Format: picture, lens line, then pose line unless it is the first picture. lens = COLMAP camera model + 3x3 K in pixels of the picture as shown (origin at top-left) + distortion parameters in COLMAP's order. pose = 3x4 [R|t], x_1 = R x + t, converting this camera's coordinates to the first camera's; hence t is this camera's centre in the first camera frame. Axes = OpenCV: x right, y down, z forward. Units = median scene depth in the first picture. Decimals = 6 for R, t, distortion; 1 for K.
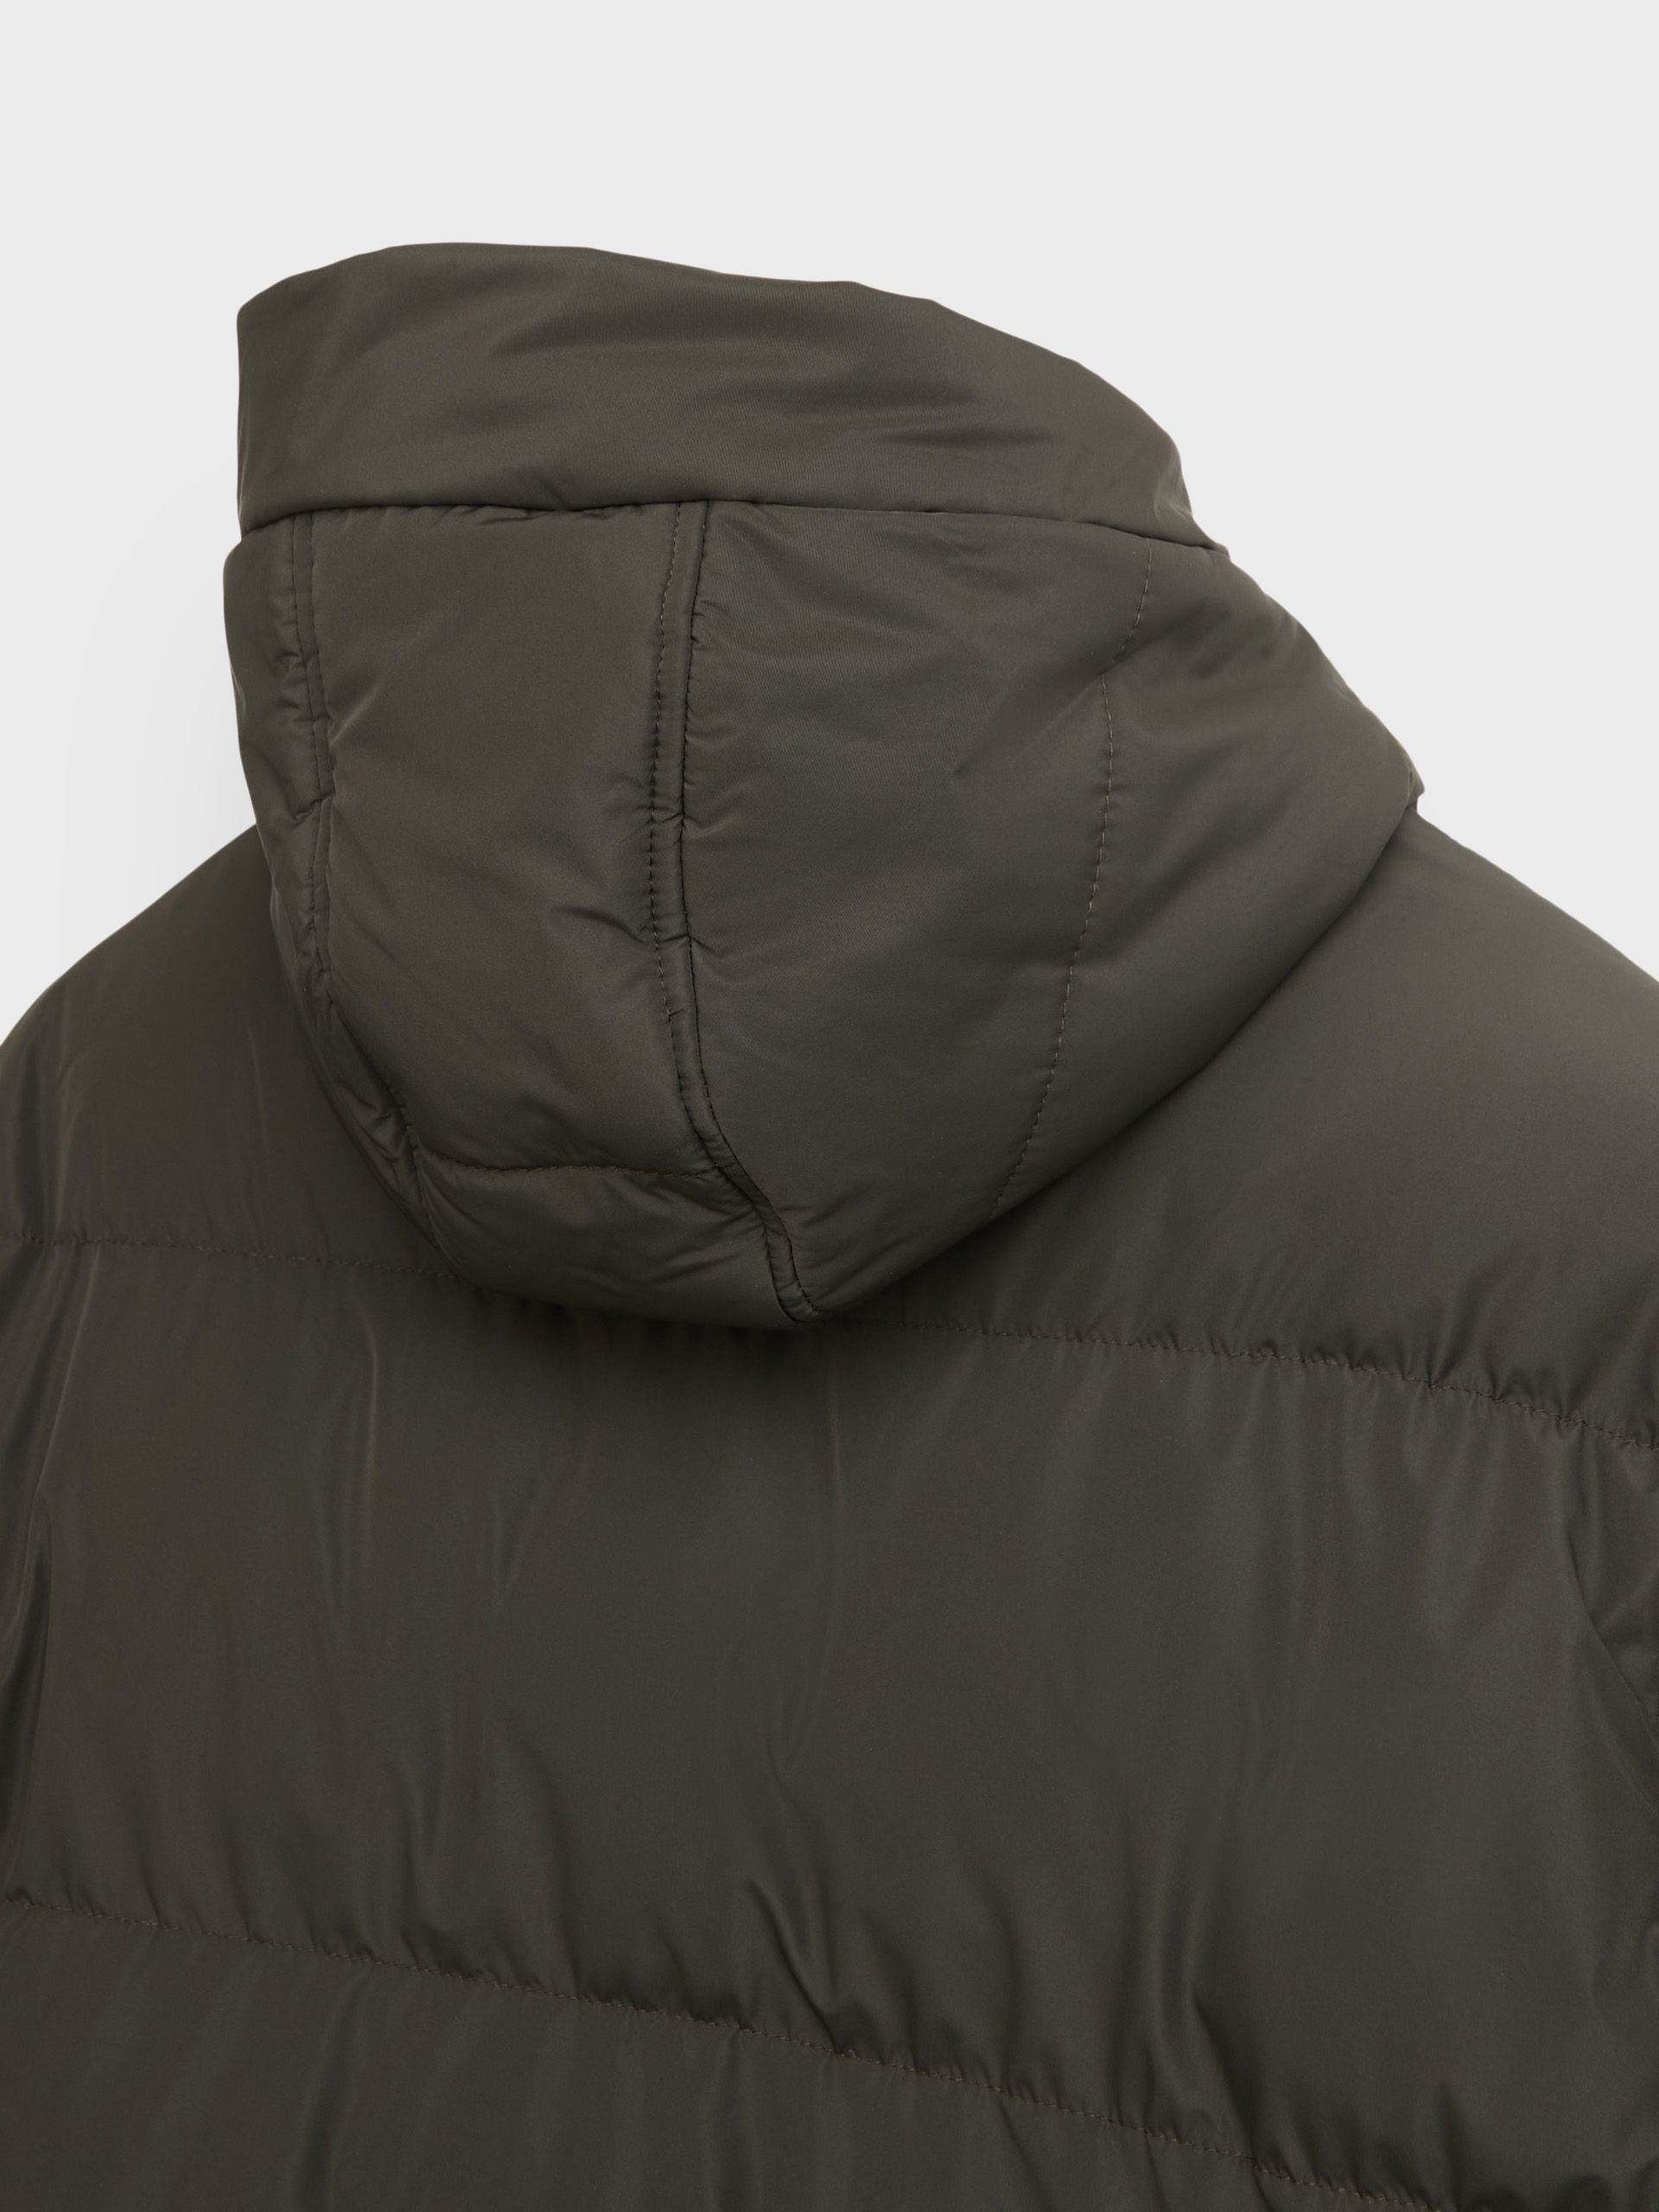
lens RADIAL K [[1585.5, 0, 829.5], [0, 1585.5, 1106.0], [0, 0, 1]] dist [0.048134, -0.000344]
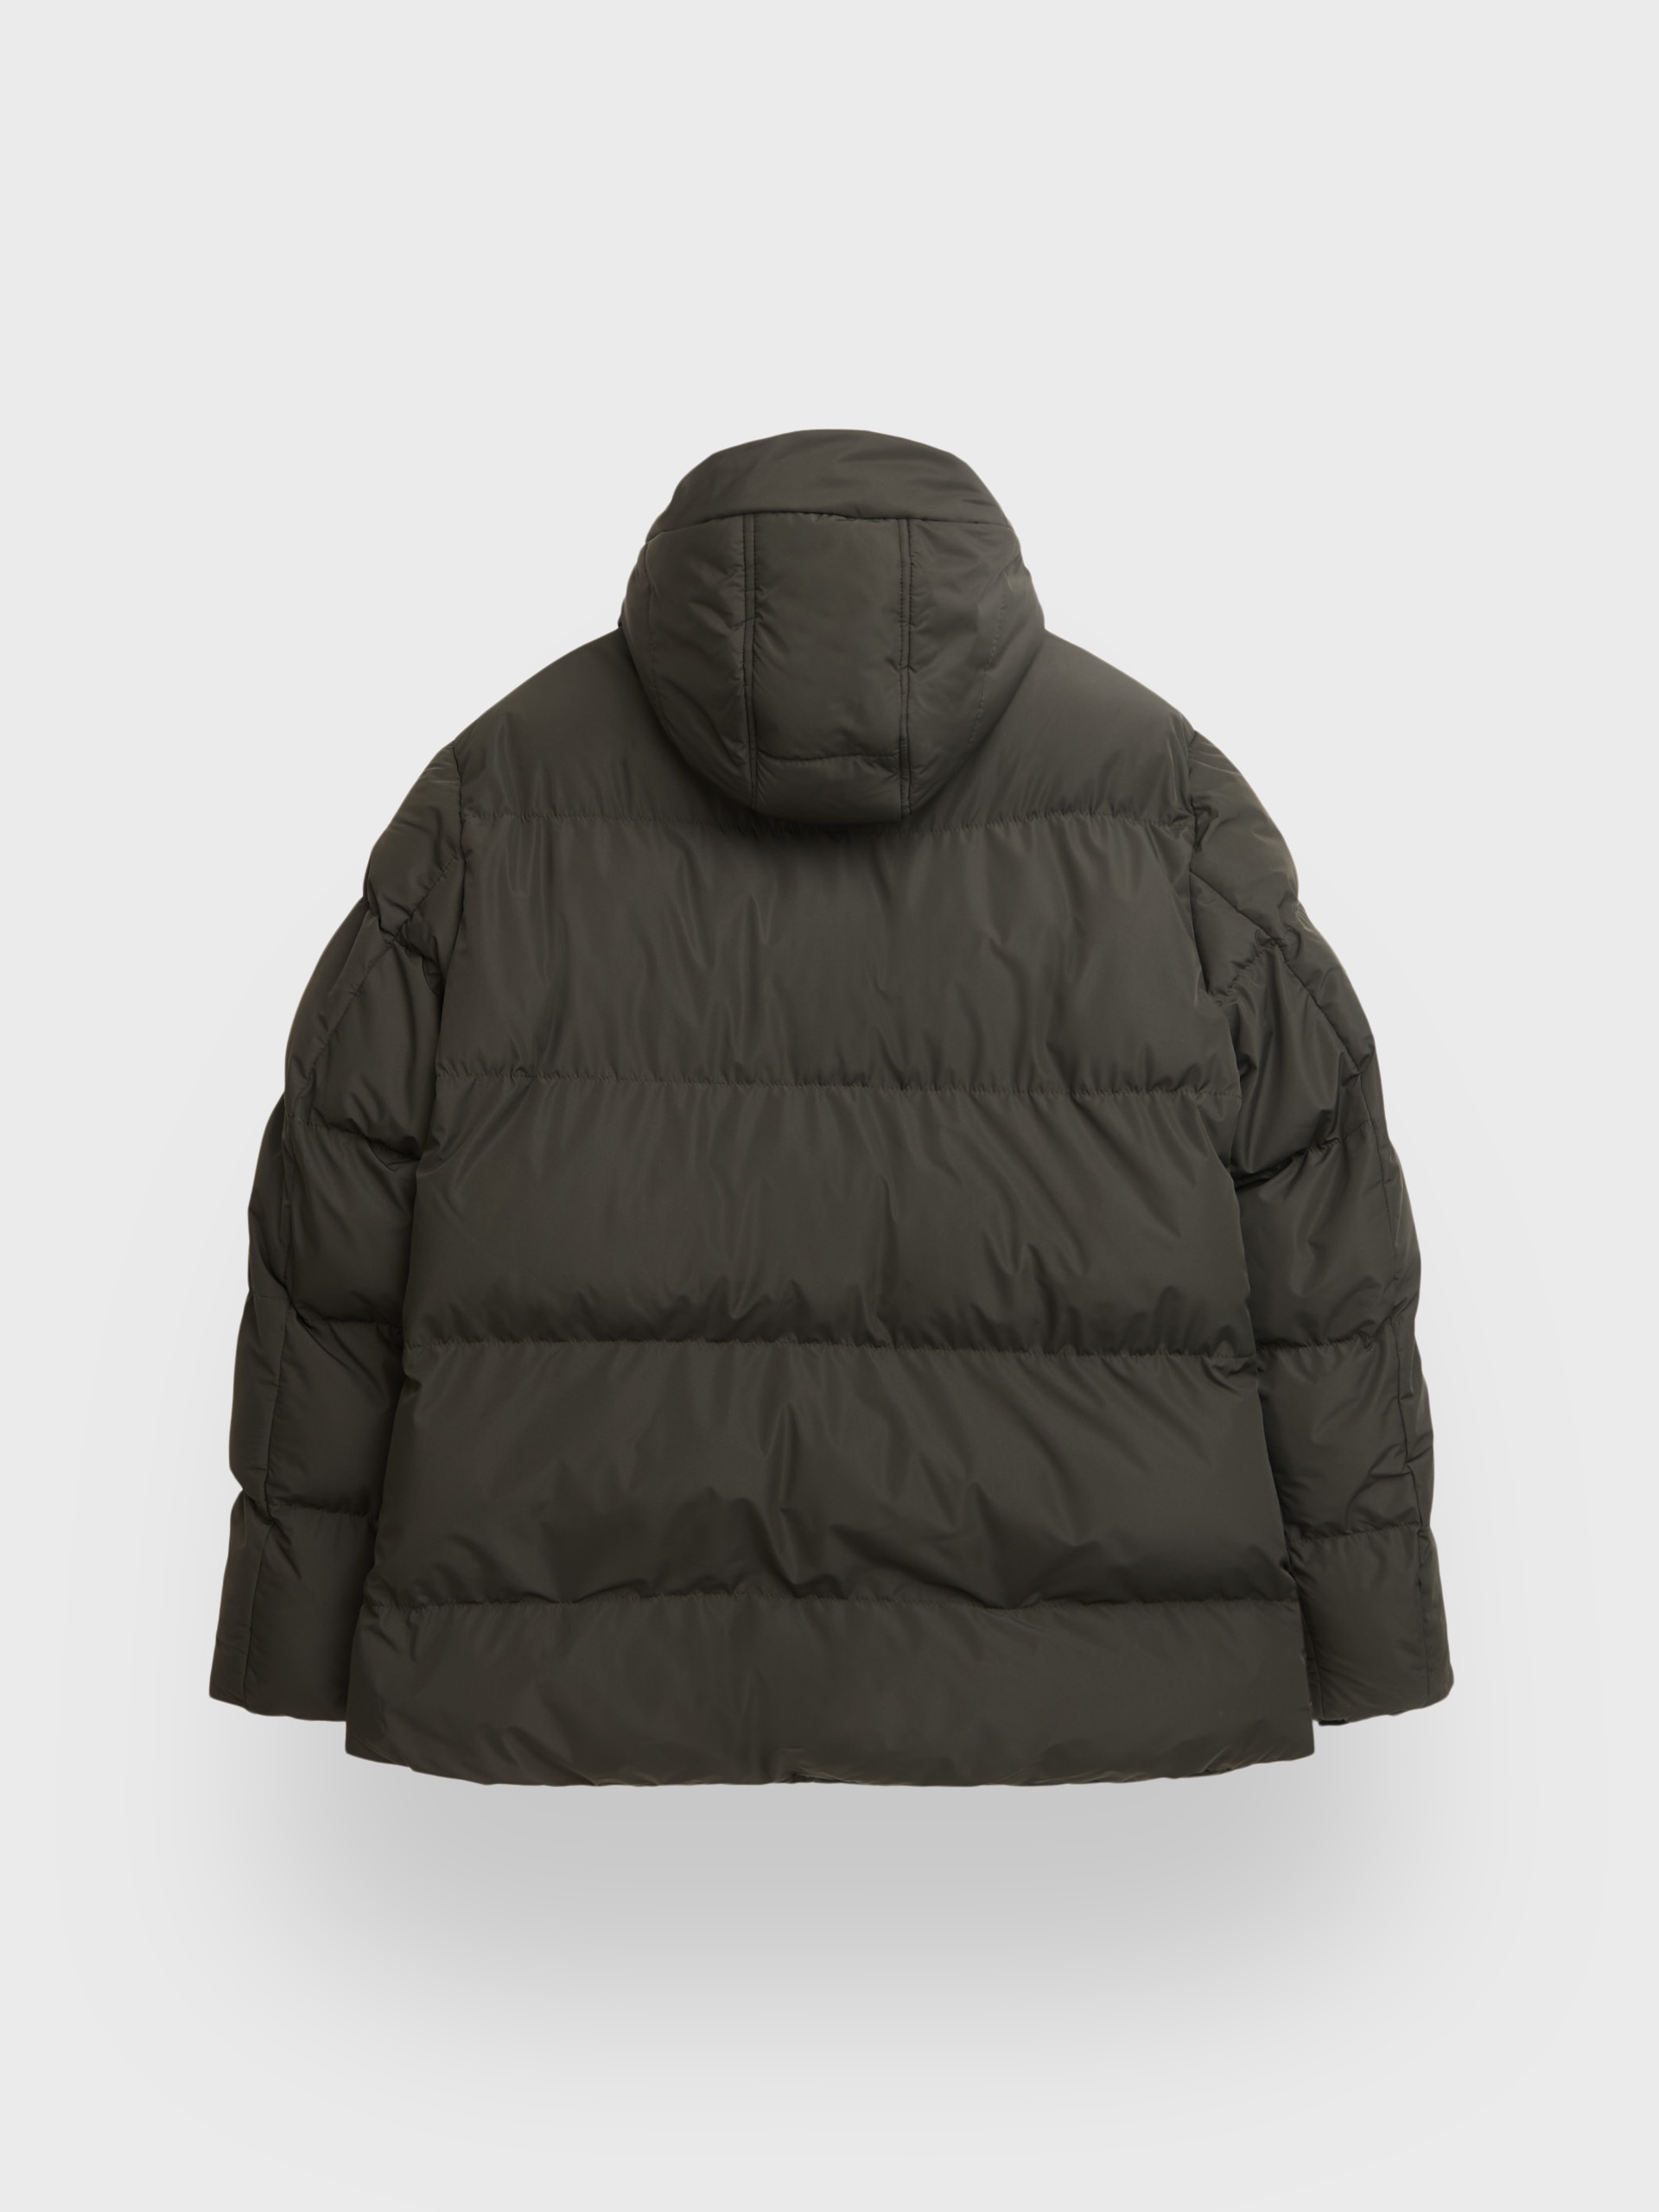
lens RADIAL K [[1585.5, 0, 829.5], [0, 1585.5, 1106.0], [0, 0, 1]] dist [0.048134, -0.000344]
pose [[0.867901, -0.156368, 0.471484, -1.777037], [0.100048, 0.984737, 0.142422, 0.273463], [-0.486558, -0.076437, 0.870298, -1.626108]]
